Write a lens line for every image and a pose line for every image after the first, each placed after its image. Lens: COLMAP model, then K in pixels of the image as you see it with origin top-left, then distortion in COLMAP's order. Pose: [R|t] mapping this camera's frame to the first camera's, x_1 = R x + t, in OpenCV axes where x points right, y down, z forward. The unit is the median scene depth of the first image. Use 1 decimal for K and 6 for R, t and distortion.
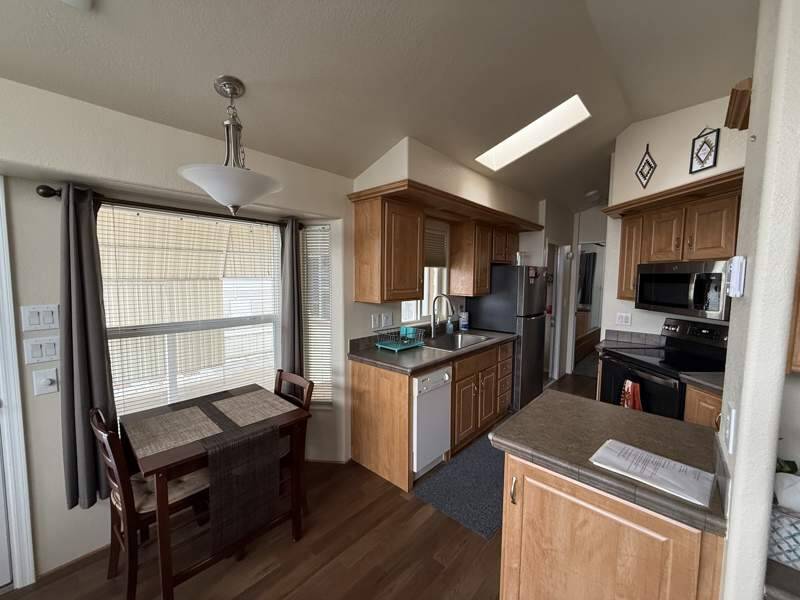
lens RADIAL K [[320.3, 0, 395.1], [0, 320.3, 300.1], [0, 0, 1]] dist [-0.001039, -0.000172]
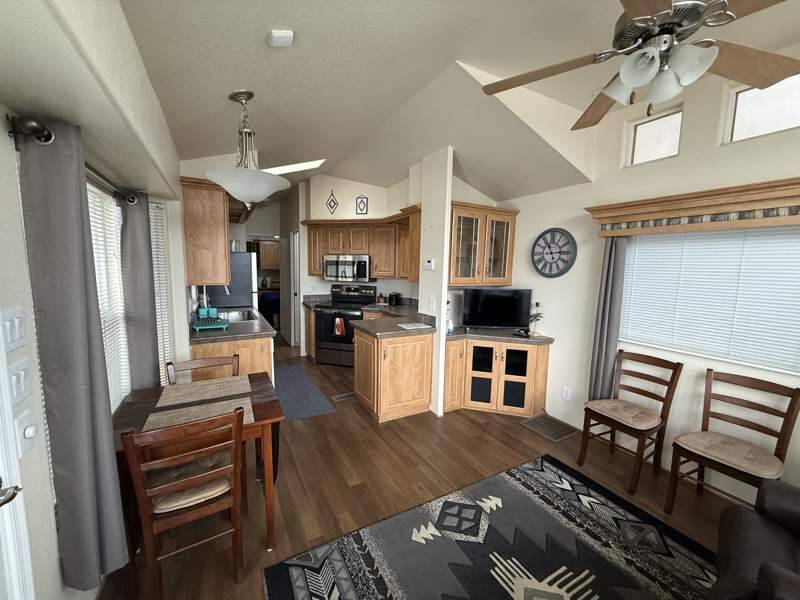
lens RADIAL K [[319.7, 0, 397.5], [0, 319.7, 299.2], [0, 0, 1]] dist [0.000461, 0.000148]
pose [[0.309766, -0.103834, 0.945126, -0.792515], [0.055300, 0.994304, 0.091112, -0.008406], [-0.949203, 0.024042, 0.313743, 0.068742]]
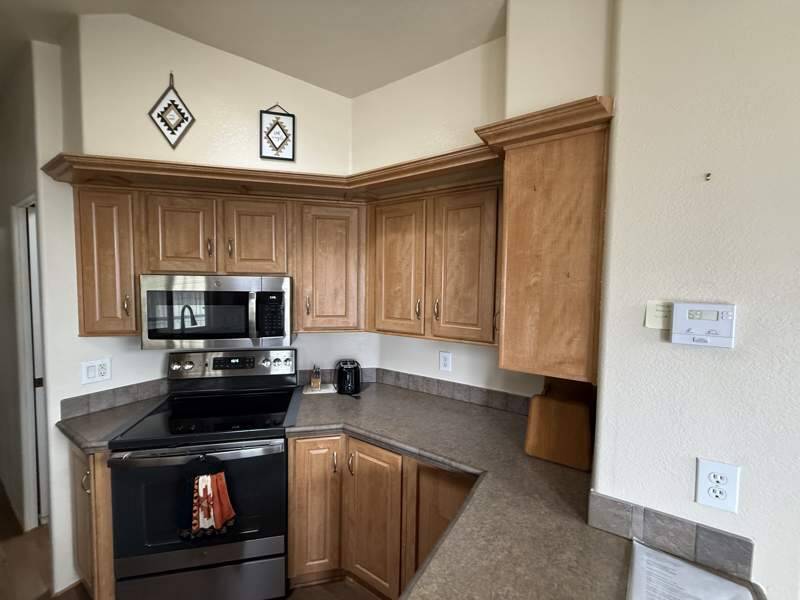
lens RADIAL K [[319.7, 0, 397.5], [0, 319.7, 299.2], [0, 0, 1]] dist [0.000461, 0.000148]
pose [[-0.165551, -0.066162, 0.983979, 0.100825], [0.058864, 0.995305, 0.076827, -0.083820], [-0.984443, 0.070640, -0.160880, 0.626590]]
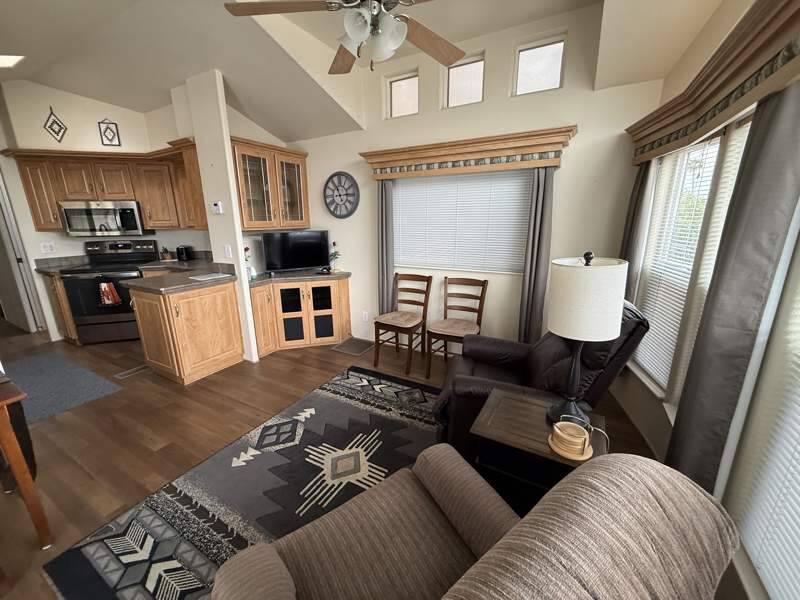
lens RADIAL K [[319.7, 0, 397.5], [0, 319.7, 299.2], [0, 0, 1]] dist [0.000461, 0.000148]
pose [[-0.238641, -0.246314, 0.939351, -0.864110], [0.084043, 0.958431, 0.272668, 0.028971], [-0.967464, 0.144015, -0.208020, 0.004209]]
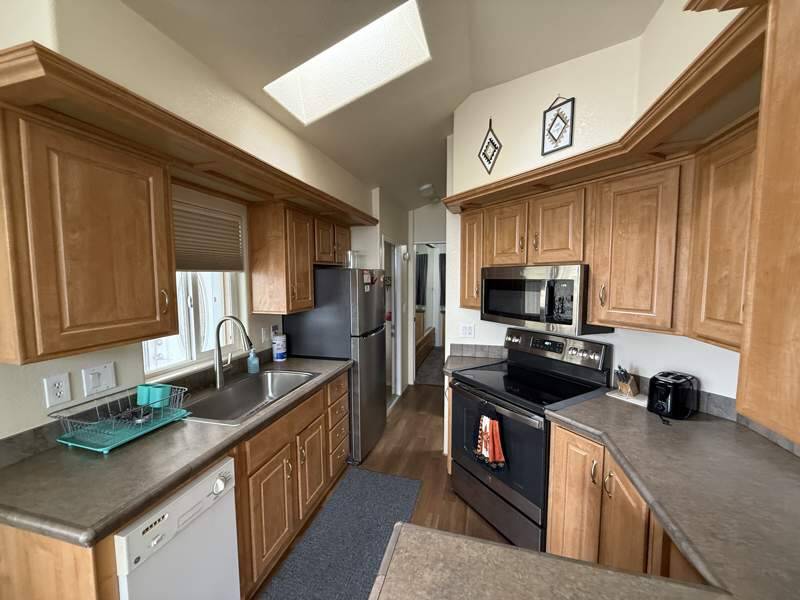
lens RADIAL K [[319.7, 0, 397.5], [0, 319.7, 299.2], [0, 0, 1]] dist [0.000461, 0.000148]
pose [[0.886036, -0.046392, 0.461289, 0.167316], [0.046678, 0.998852, 0.010796, -0.048142], [-0.461260, 0.011966, 0.887184, 0.350931]]
